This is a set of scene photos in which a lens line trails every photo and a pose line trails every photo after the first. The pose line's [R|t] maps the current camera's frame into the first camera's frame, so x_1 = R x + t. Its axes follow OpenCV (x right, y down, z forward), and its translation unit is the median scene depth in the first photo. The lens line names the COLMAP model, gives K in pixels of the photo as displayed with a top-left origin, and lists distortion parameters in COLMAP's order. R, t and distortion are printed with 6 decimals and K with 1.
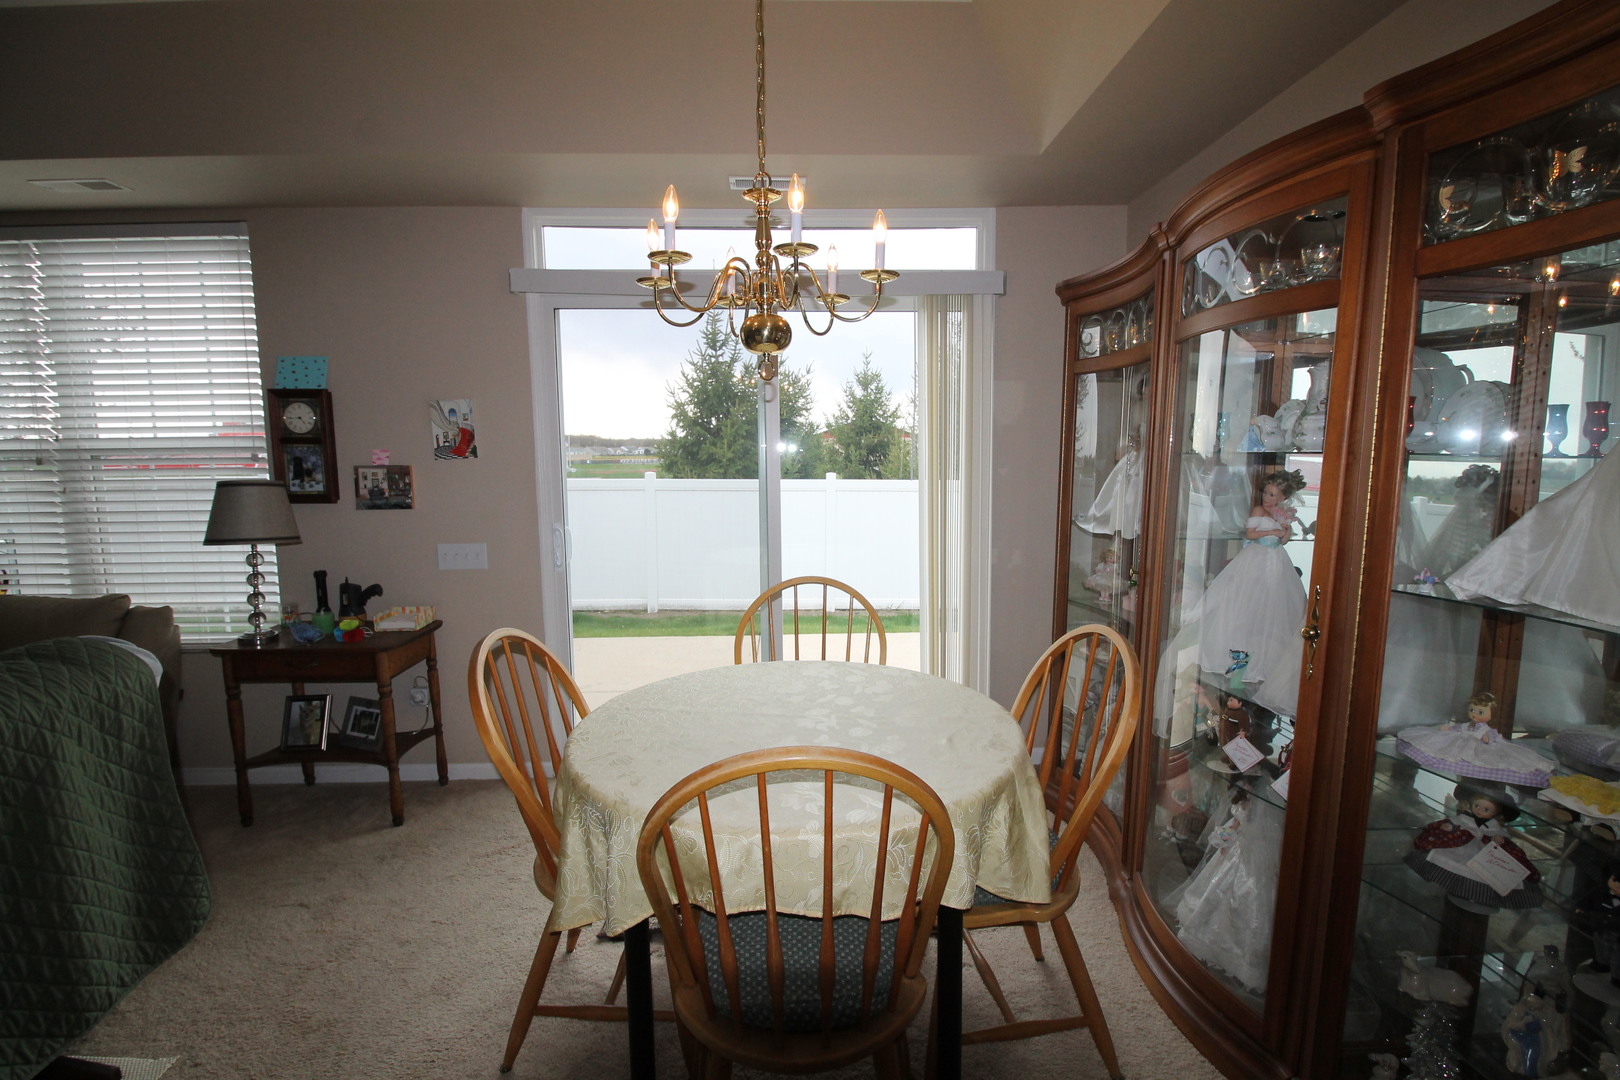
lens RADIAL K [[759.0, 0, 817.7], [0, 759.0, 537.6], [0, 0, 1]] dist [-0.003045, -0.011251]
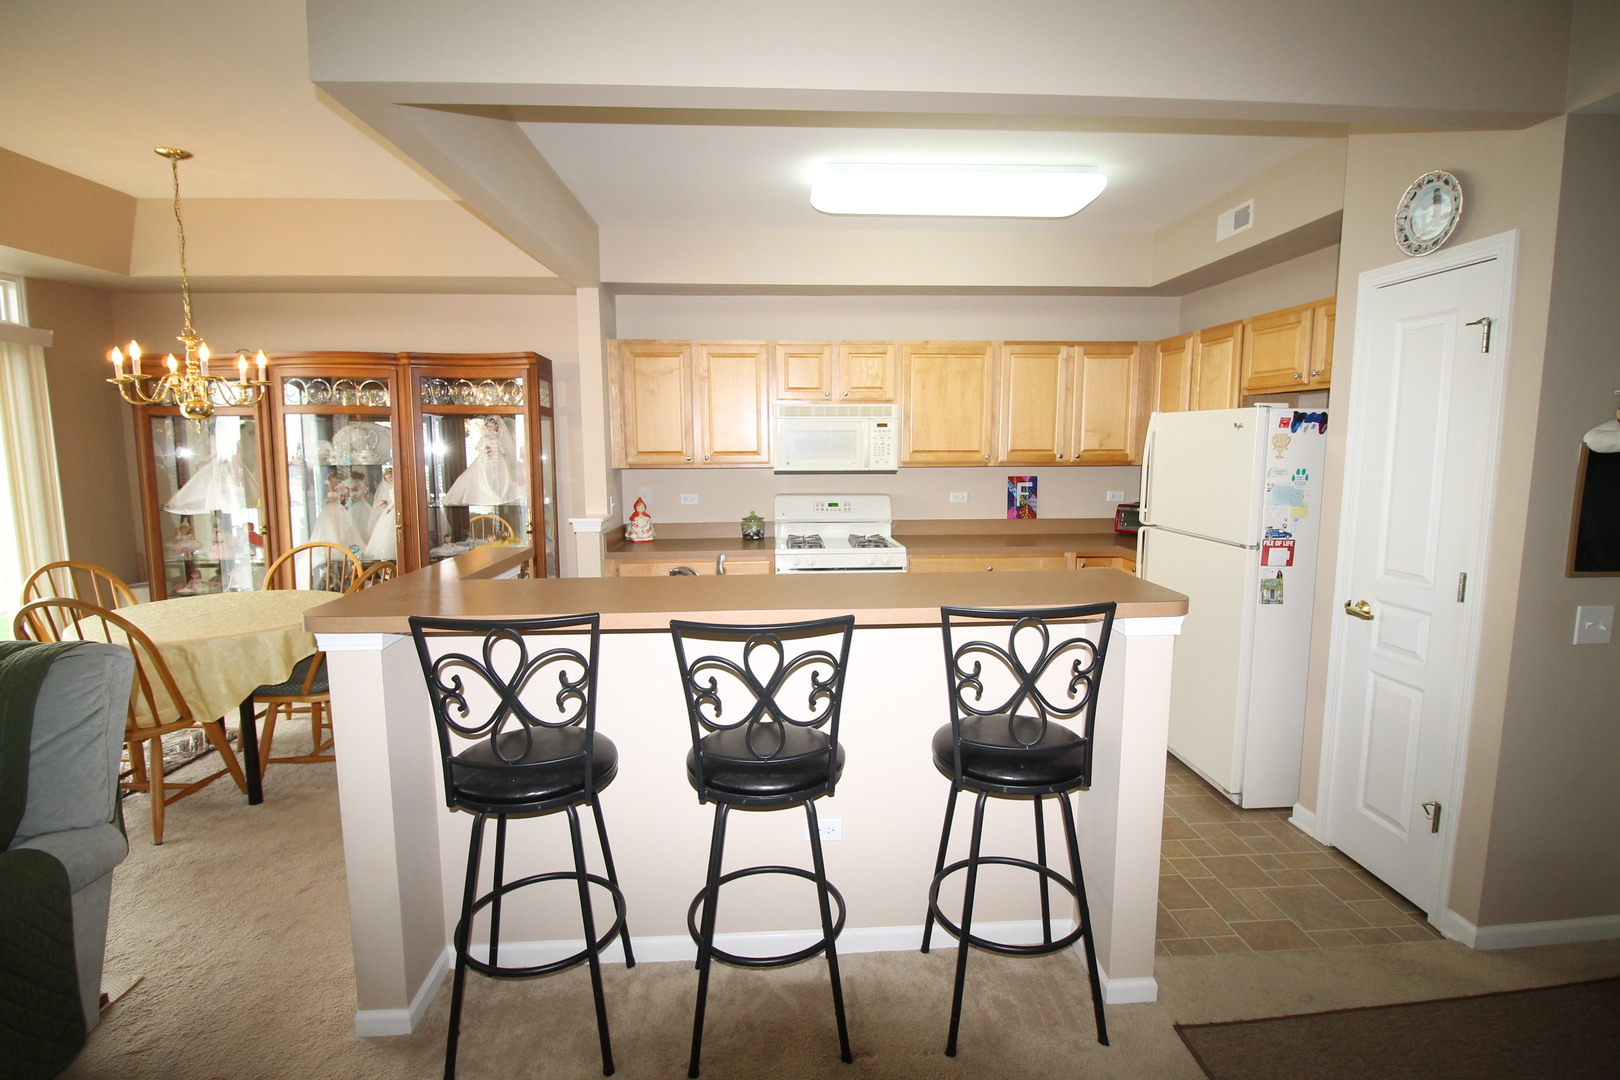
lens RADIAL K [[759.0, 0, 816.2], [0, 759.0, 535.4], [0, 0, 1]] dist [-0.003045, -0.011251]
pose [[-0.019264, -0.114512, 0.993235, -1.108871], [0.111203, 0.987010, 0.115951, -0.000693], [-0.993611, 0.112684, -0.006280, -0.280237]]
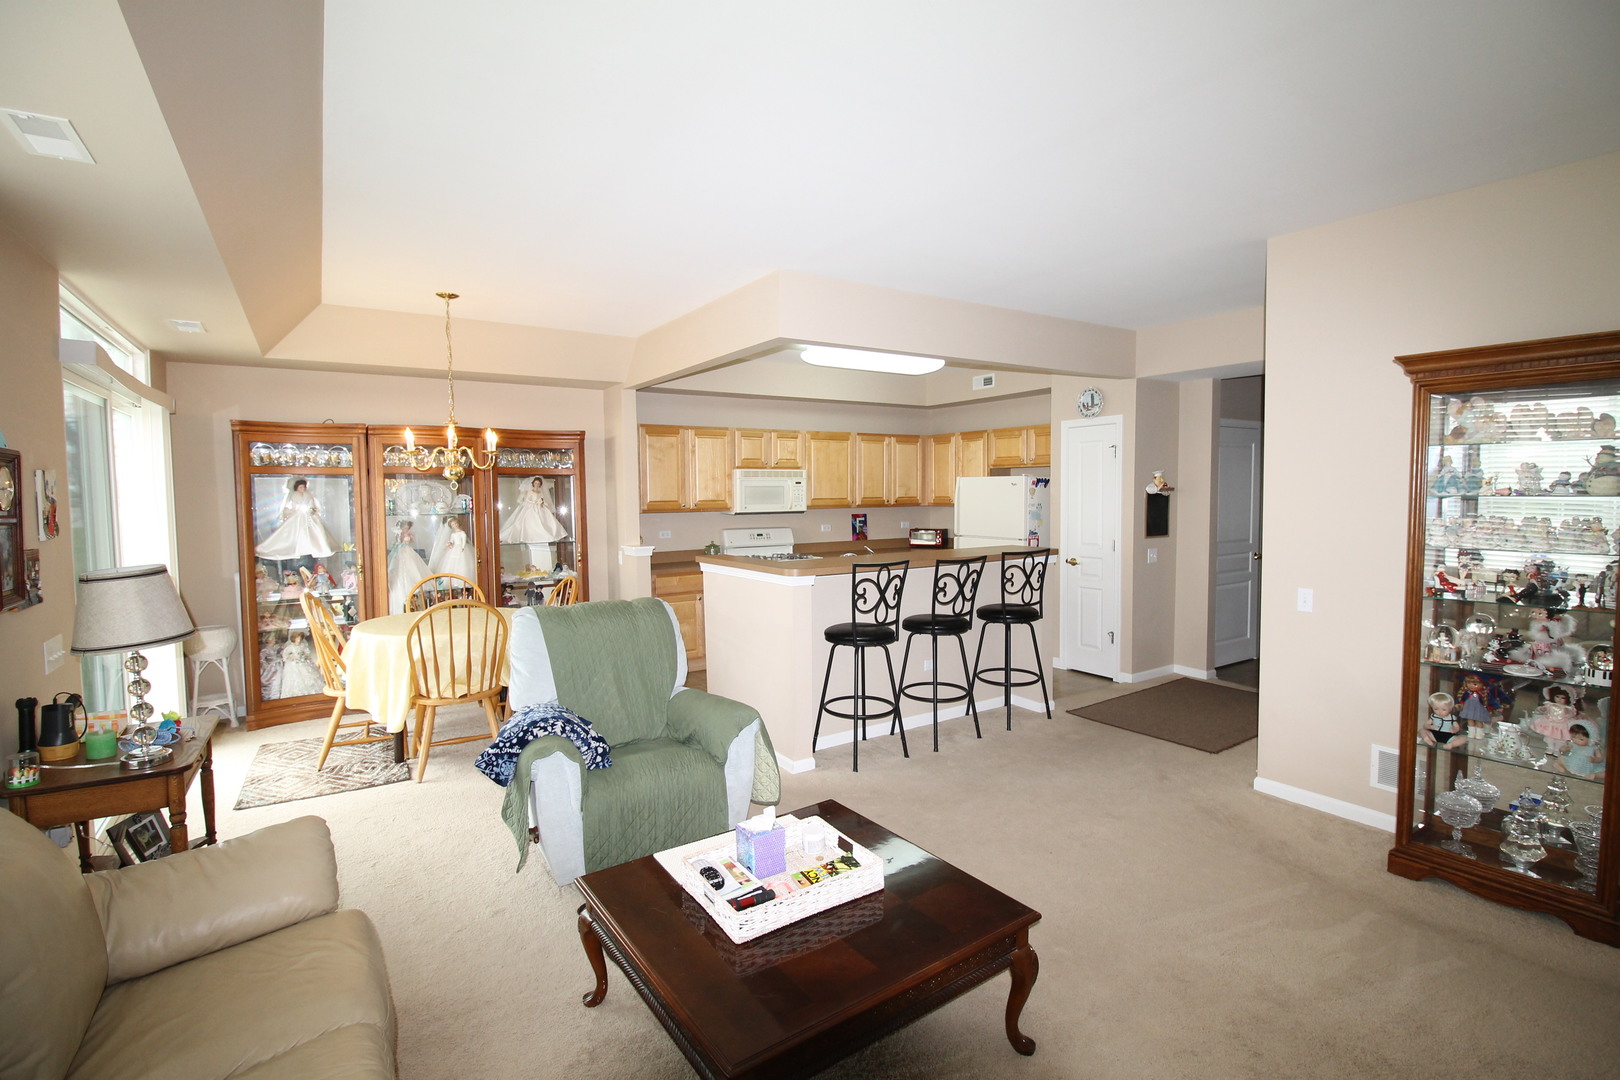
lens RADIAL K [[759.0, 0, 820.8], [0, 759.0, 535.5], [0, 0, 1]] dist [-0.003045, -0.011251]
pose [[-0.518134, -0.035186, 0.854576, -1.659030], [0.106817, 0.988669, 0.105471, -0.103896], [-0.848603, 0.145931, -0.508504, 0.698102]]
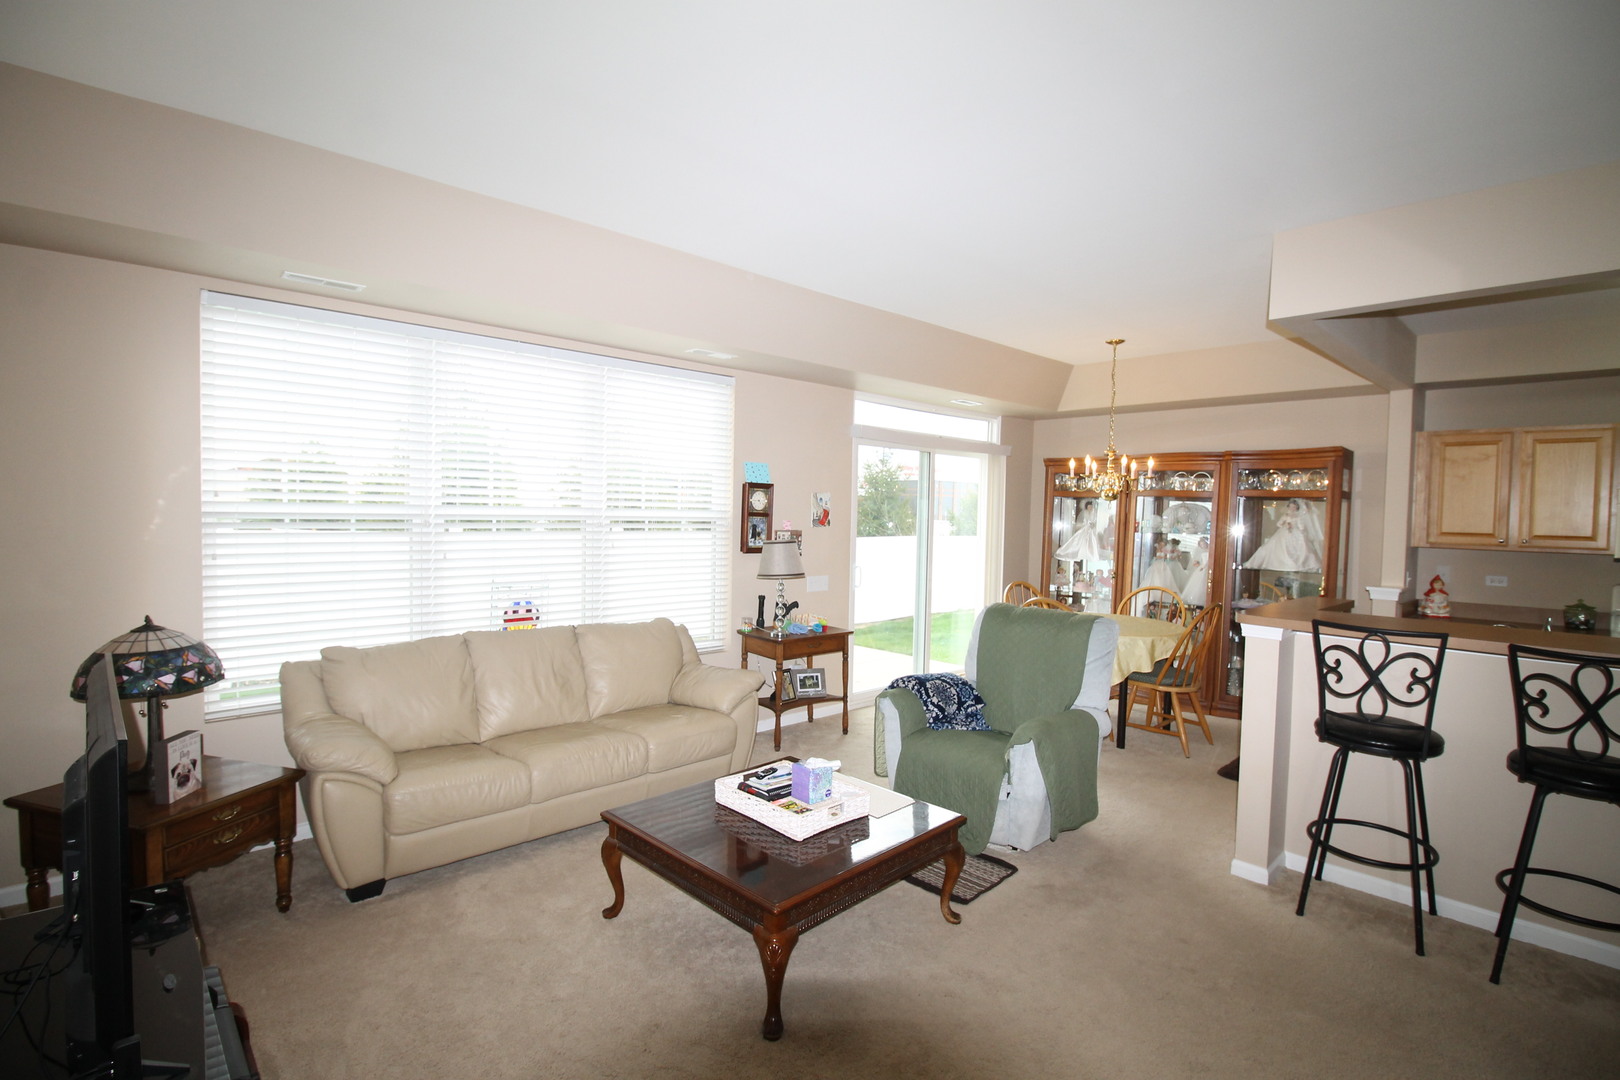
lens RADIAL K [[759.0, 0, 822.0], [0, 759.0, 537.9], [0, 0, 1]] dist [-0.003045, -0.011251]
pose [[0.754441, 0.002502, 0.656363, -1.627335], [0.041149, 0.997845, -0.051102, 0.009778], [-0.655076, 0.065562, 0.752713, -0.301716]]
